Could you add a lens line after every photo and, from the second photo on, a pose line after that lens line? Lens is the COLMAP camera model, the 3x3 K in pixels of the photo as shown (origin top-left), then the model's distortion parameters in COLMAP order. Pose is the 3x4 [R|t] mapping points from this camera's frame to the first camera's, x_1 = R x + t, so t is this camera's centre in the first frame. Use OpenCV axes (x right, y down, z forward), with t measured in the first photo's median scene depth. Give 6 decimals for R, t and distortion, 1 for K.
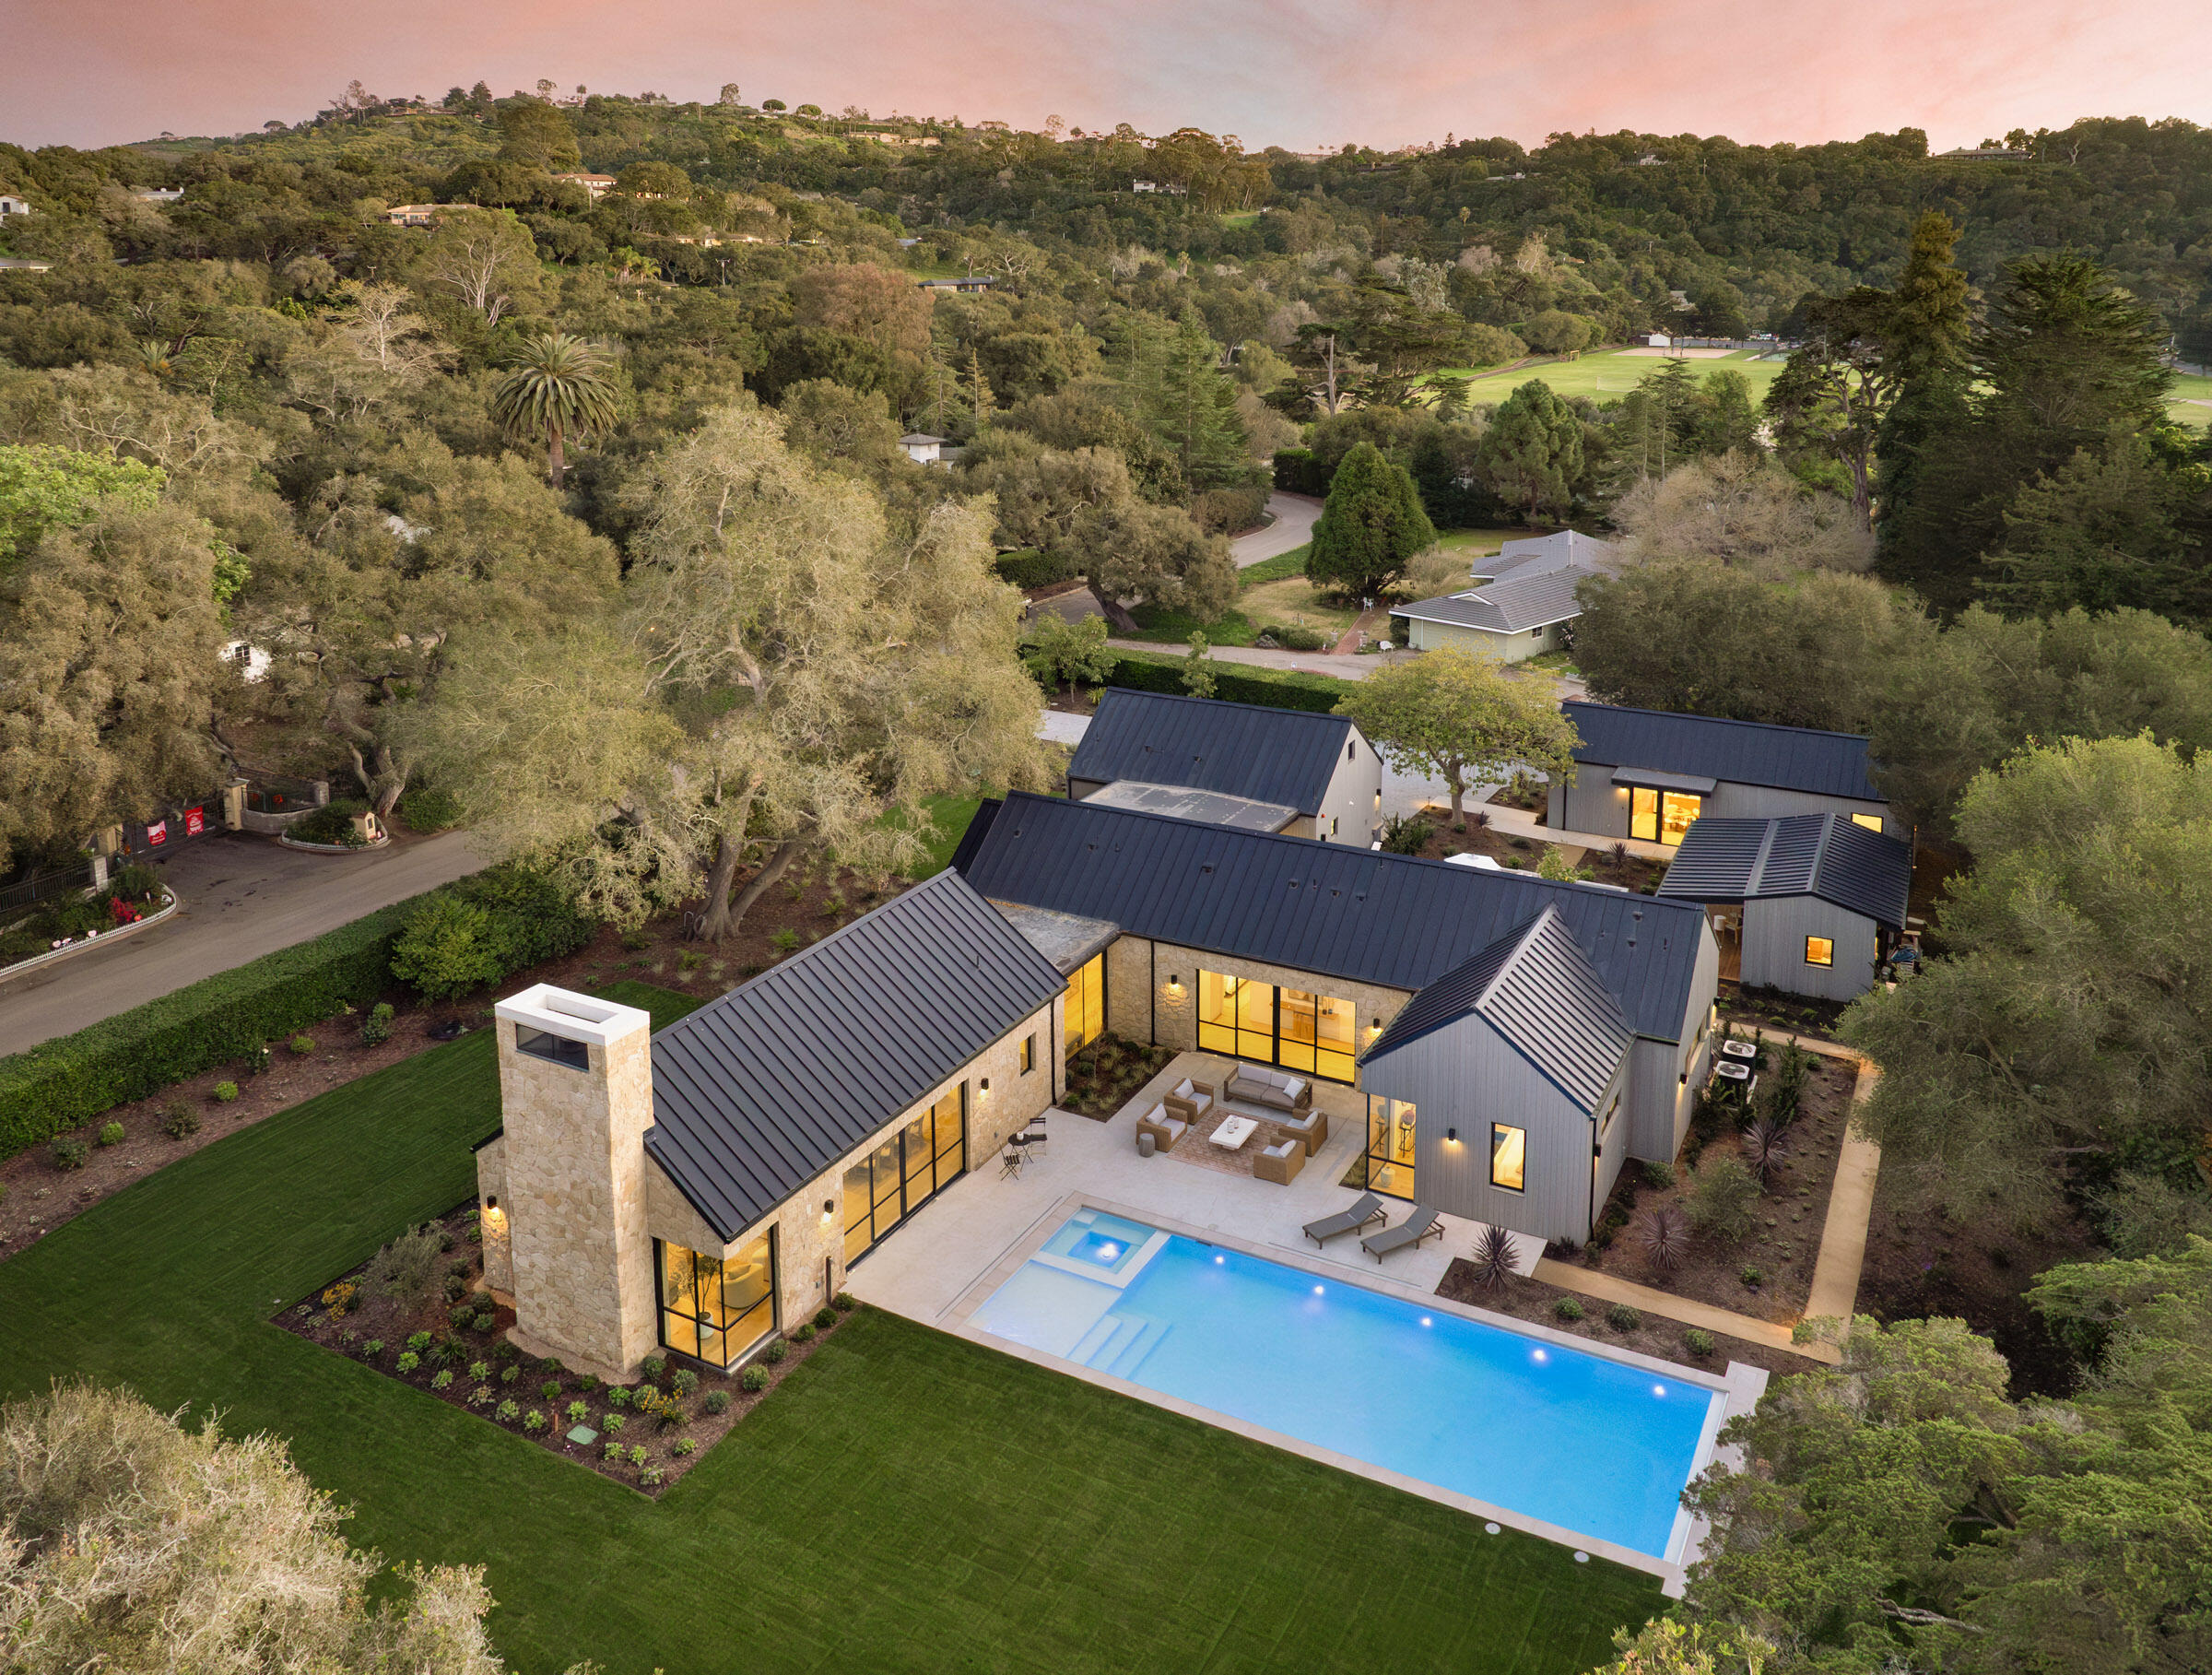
lens RADIAL K [[1671.6, 0, 1090.7], [0, 1671.6, 663.0], [0, 0, 1]] dist [-0.017889, -0.005345]
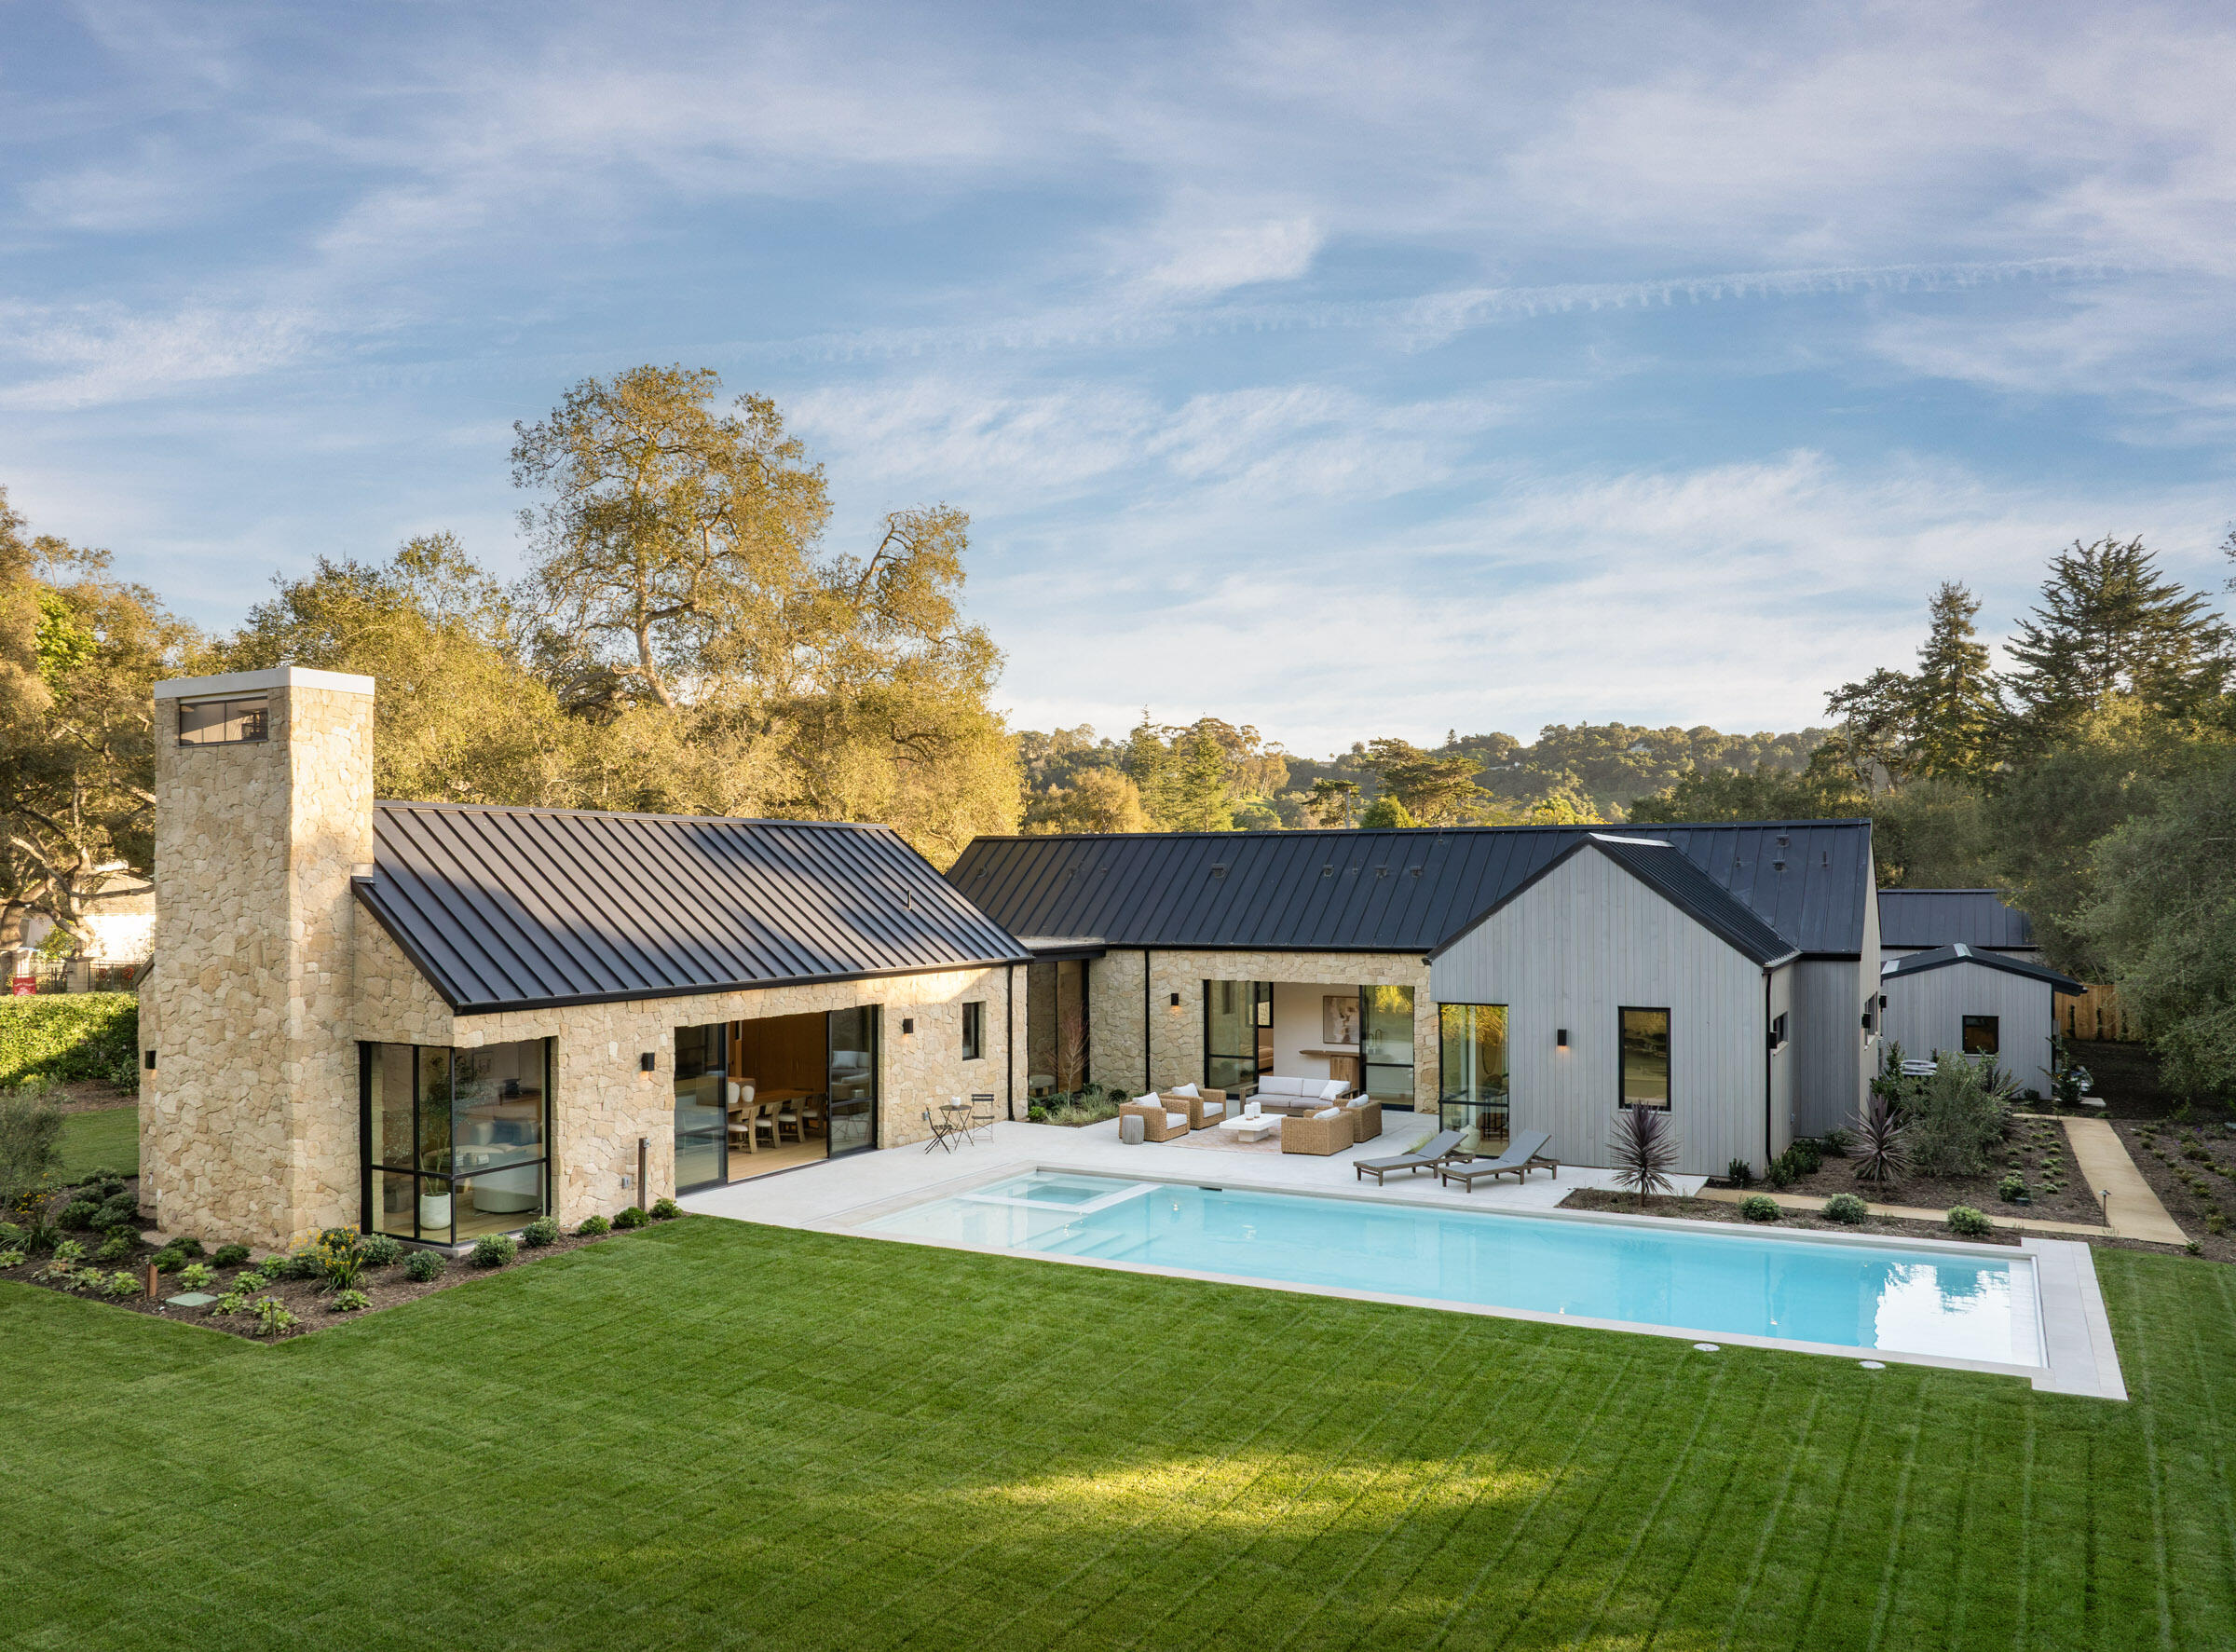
lens RADIAL K [[1605.2, 0, 1149.6], [0, 1605.2, 953.3], [0, 0, 1]] dist [-0.030239, -0.000667]
pose [[0.999773, 0.007787, 0.019809, 0.027043], [-0.003966, 0.982536, -0.186031, 0.351849], [-0.020912, 0.185910, 0.982344, 0.313133]]
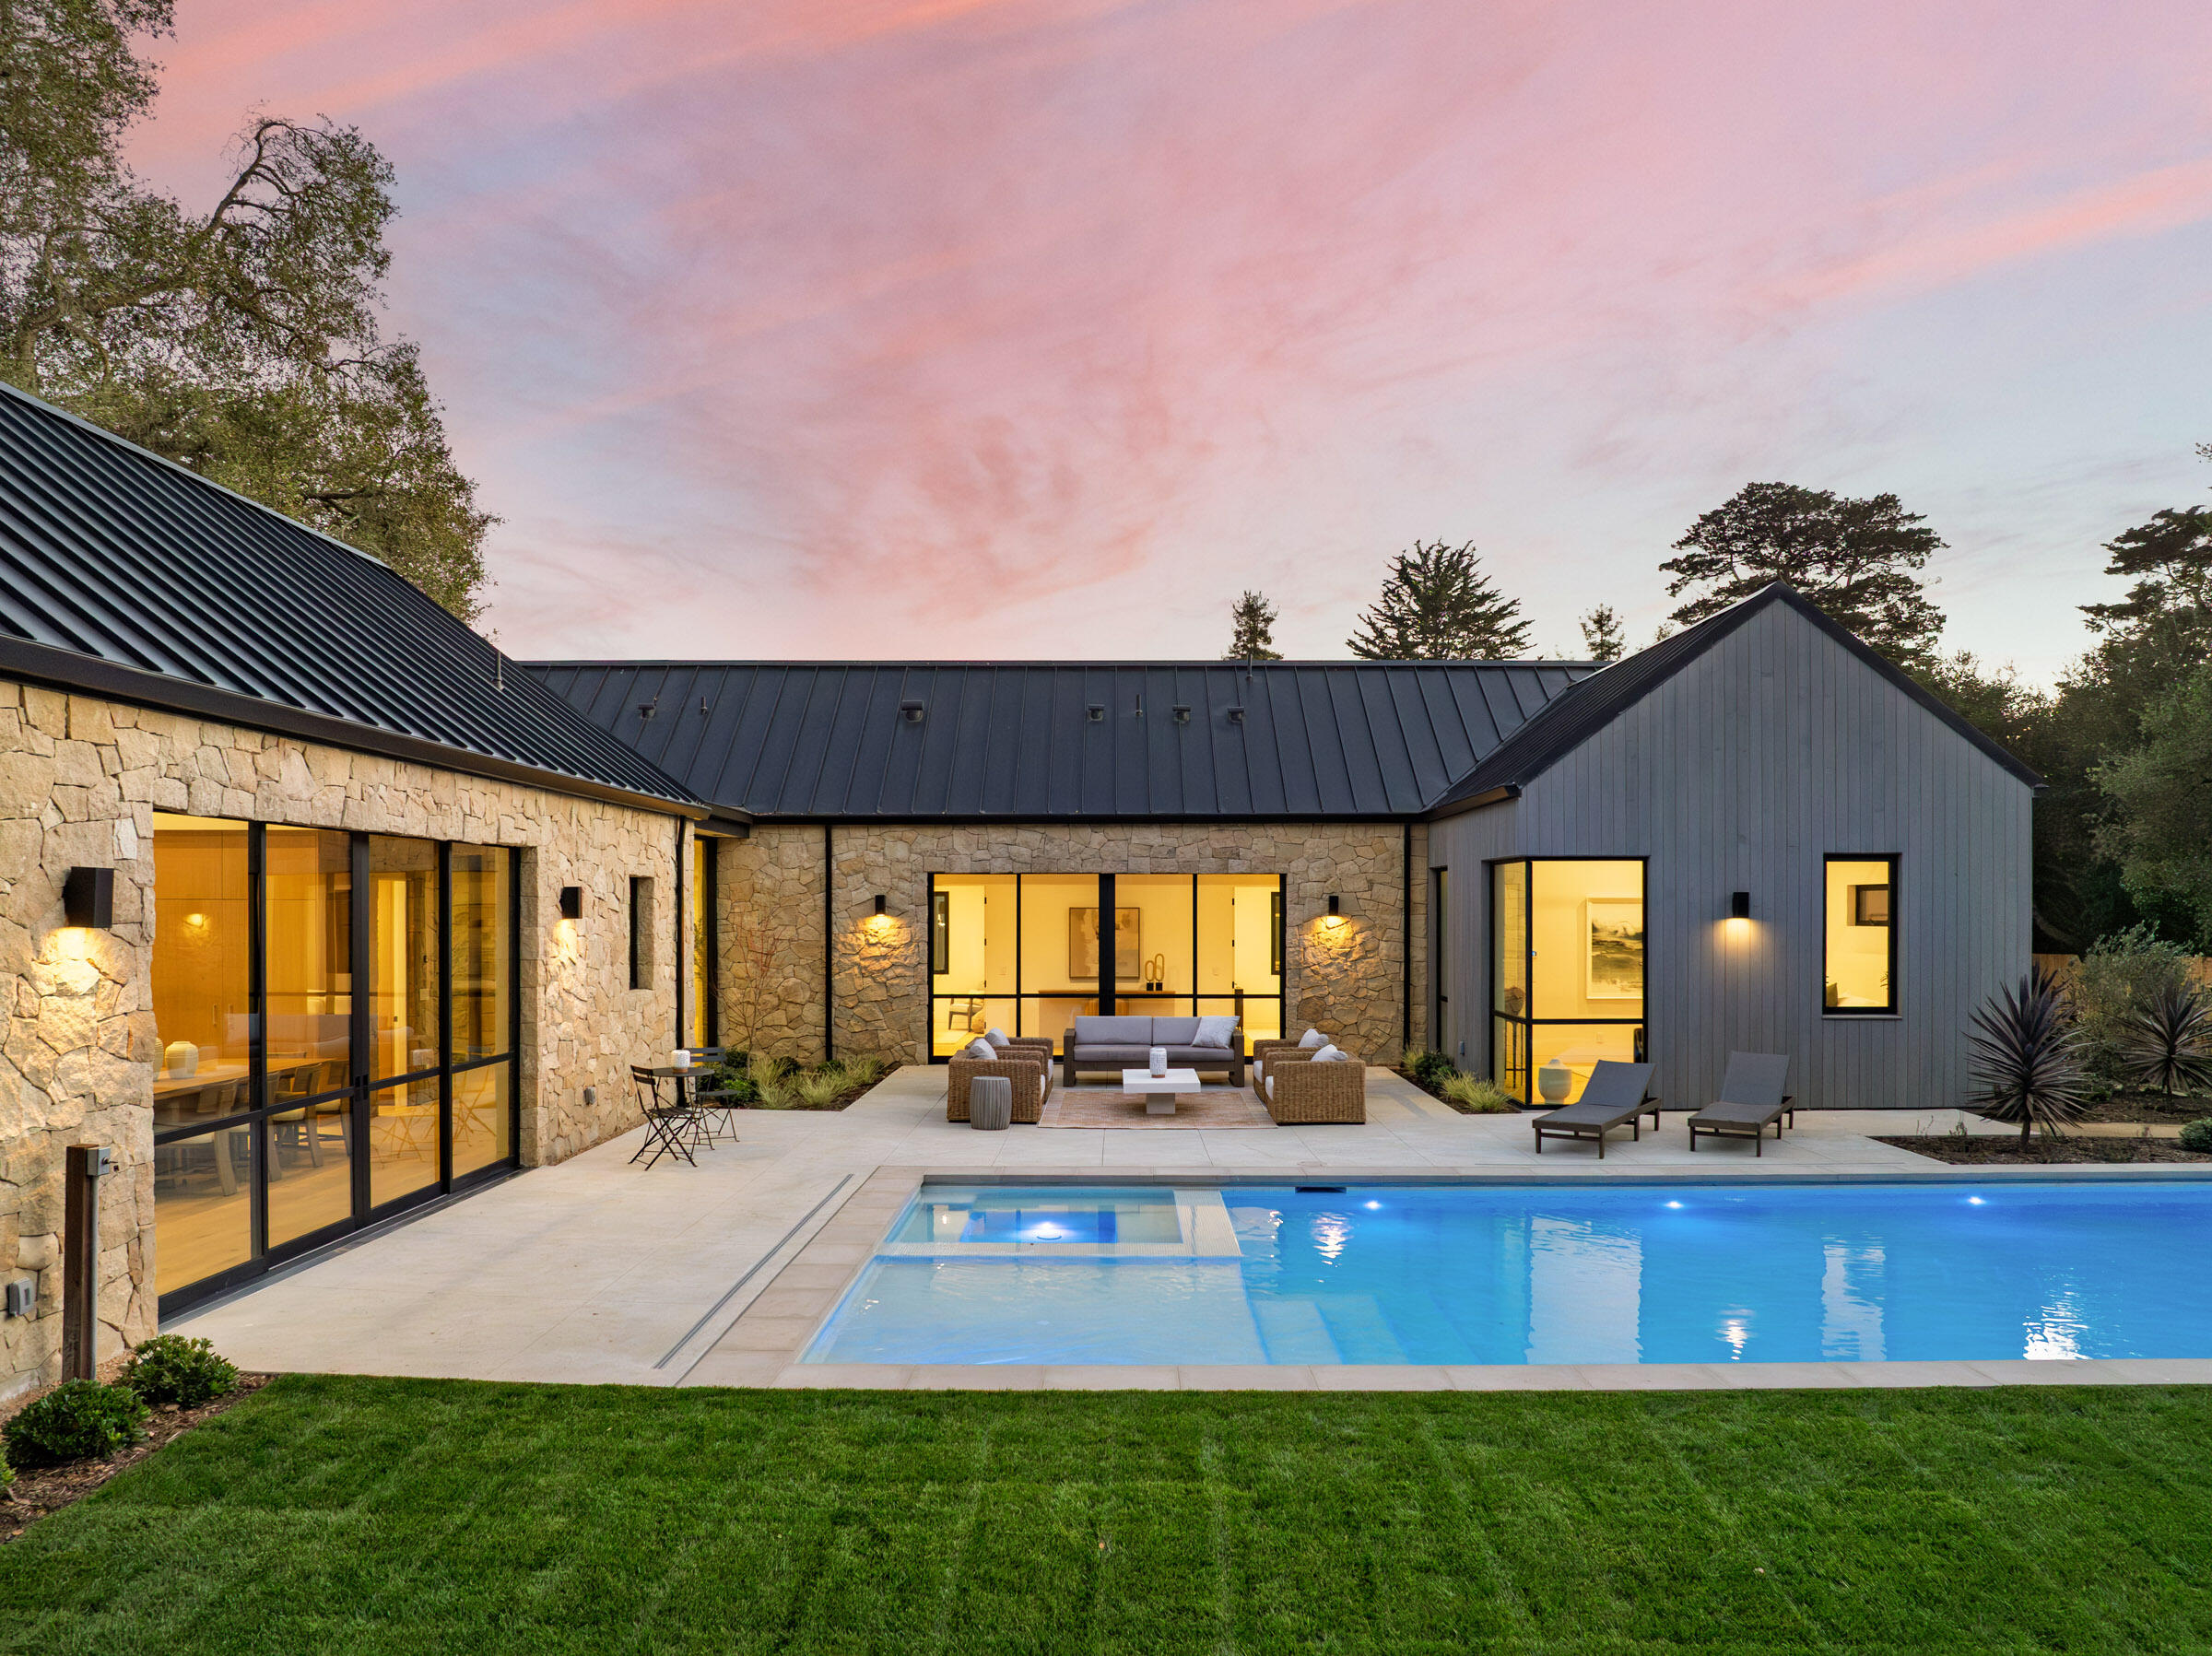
lens RADIAL K [[1568.5, 0, 1109.6], [0, 1568.5, 932.5], [0, 0, 1]] dist [-0.024824, -0.035390]
pose [[0.877678, 0.005855, 0.479216, -0.120293], [0.099098, 0.976098, -0.193421, 0.331869], [-0.468894, 0.217251, 0.856119, 0.682756]]
